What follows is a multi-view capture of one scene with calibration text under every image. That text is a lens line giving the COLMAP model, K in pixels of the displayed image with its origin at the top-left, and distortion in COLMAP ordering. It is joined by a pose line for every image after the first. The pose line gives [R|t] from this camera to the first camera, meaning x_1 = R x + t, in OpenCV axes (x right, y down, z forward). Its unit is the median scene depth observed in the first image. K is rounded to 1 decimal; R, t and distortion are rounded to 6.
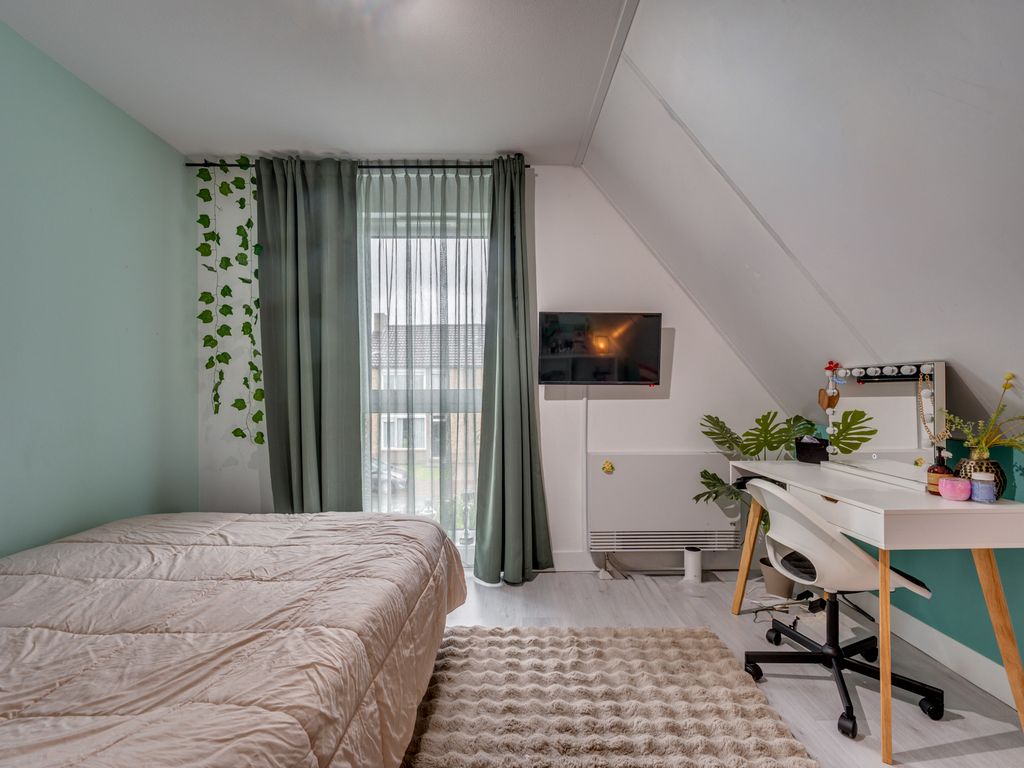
lens RADIAL K [[494.9, 0, 513.0], [0, 494.9, 390.1], [0, 0, 1]] dist [0.001586, 0.000808]
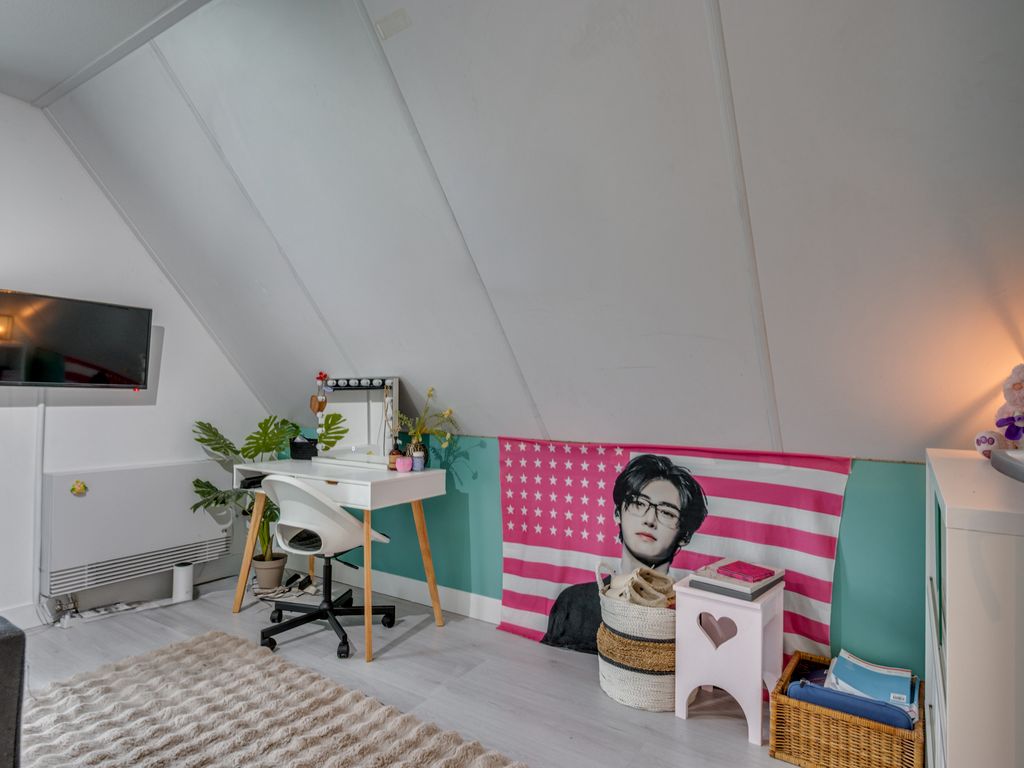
lens RADIAL K [[596.3, 0, 513.6], [0, 596.3, 395.1], [0, 0, 1]] dist [0.001997, 0.000108]
pose [[0.563375, 0.010953, 0.826129, -0.328561], [-0.010774, 0.999924, -0.005910, -0.000686], [-0.826131, -0.005571, 0.563450, -0.225237]]
